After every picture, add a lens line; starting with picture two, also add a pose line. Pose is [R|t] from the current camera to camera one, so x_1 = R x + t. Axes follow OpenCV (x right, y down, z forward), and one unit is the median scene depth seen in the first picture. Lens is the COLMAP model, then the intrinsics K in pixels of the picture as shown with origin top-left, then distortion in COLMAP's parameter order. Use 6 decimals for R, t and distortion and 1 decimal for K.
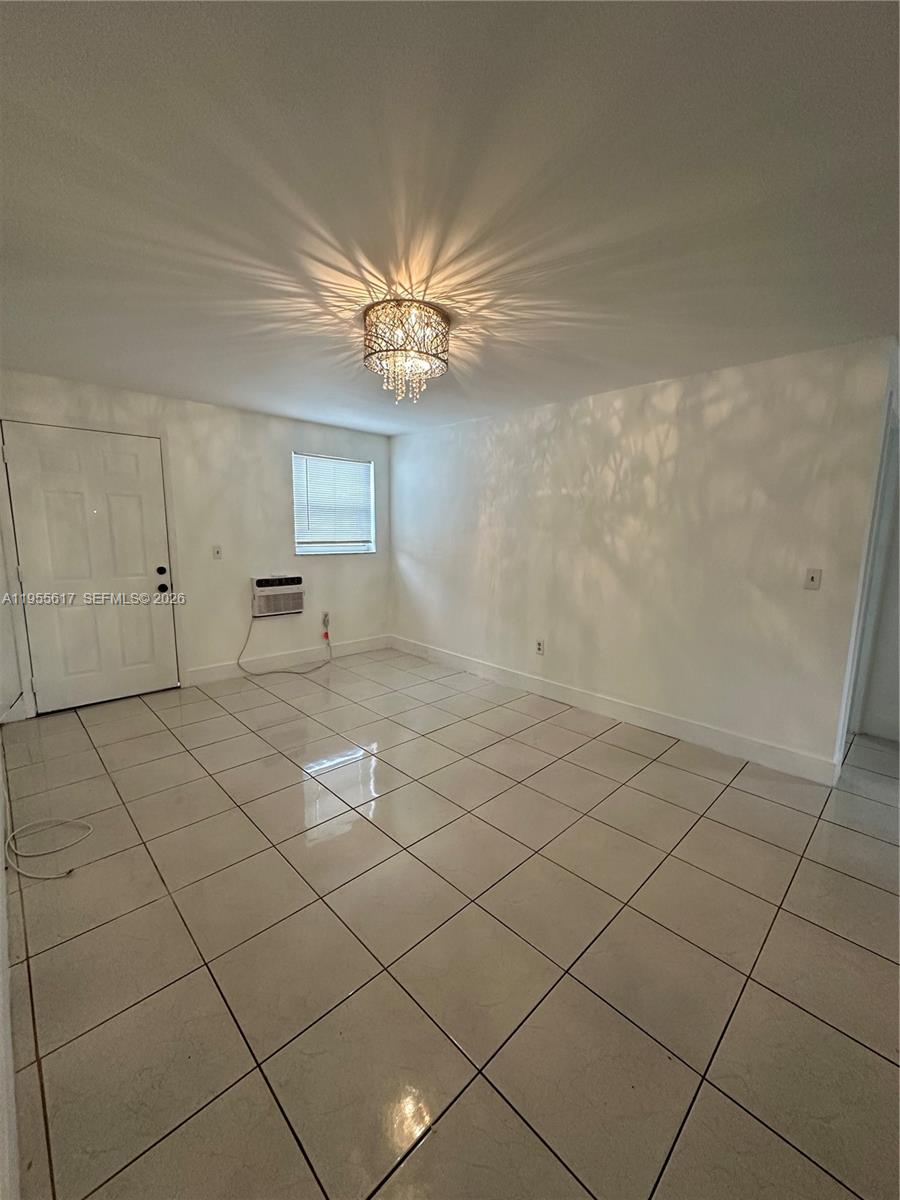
lens RADIAL K [[485.7, 0, 455.9], [0, 485.7, 599.3], [0, 0, 1]] dist [0.001654, 0.000214]
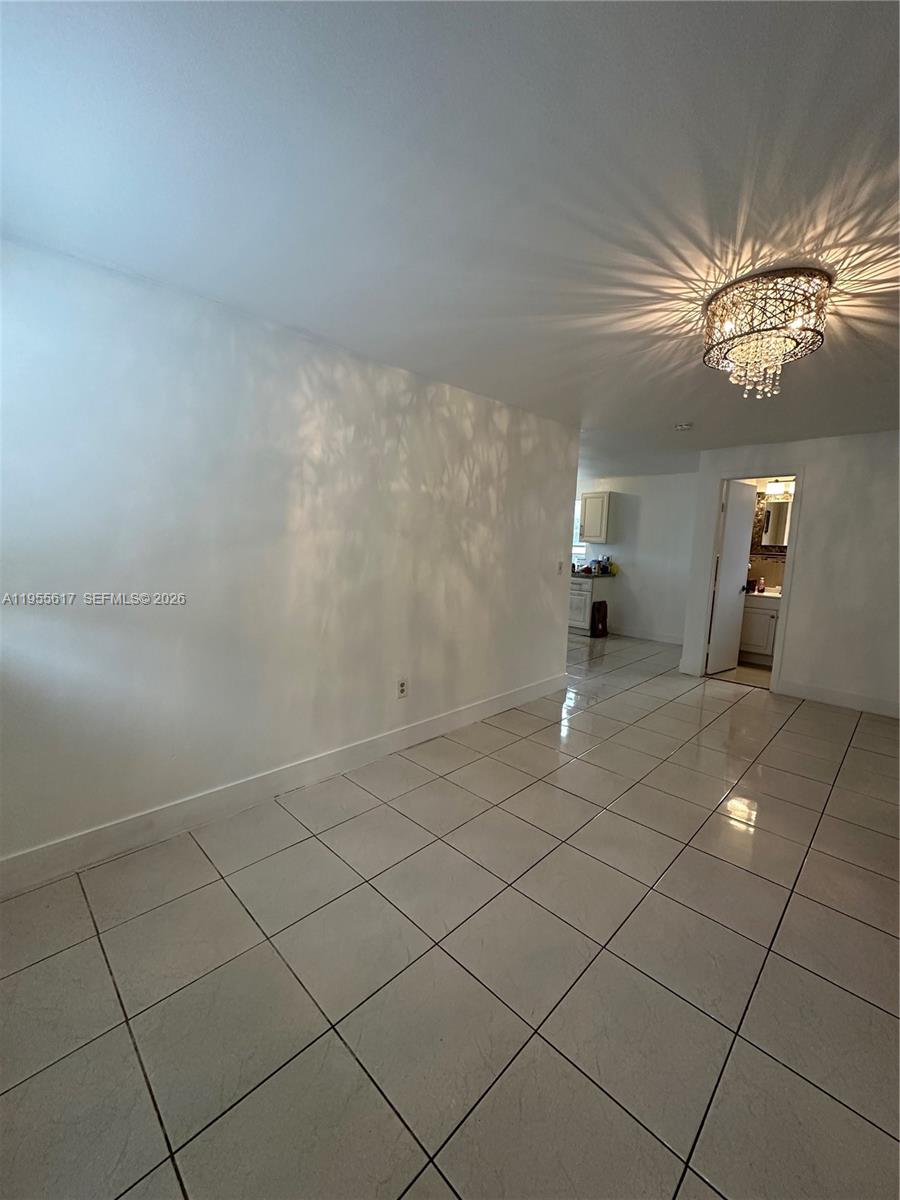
lens RADIAL K [[479.0, 0, 450.0], [0, 479.0, 600.0], [0, 0, 1]] dist [0.001589, 0.000333]
pose [[-0.016238, -0.144435, 0.989381, -0.625473], [0.120124, 0.982063, 0.145338, -0.156704], [-0.992626, 0.121208, 0.001403, 1.017359]]
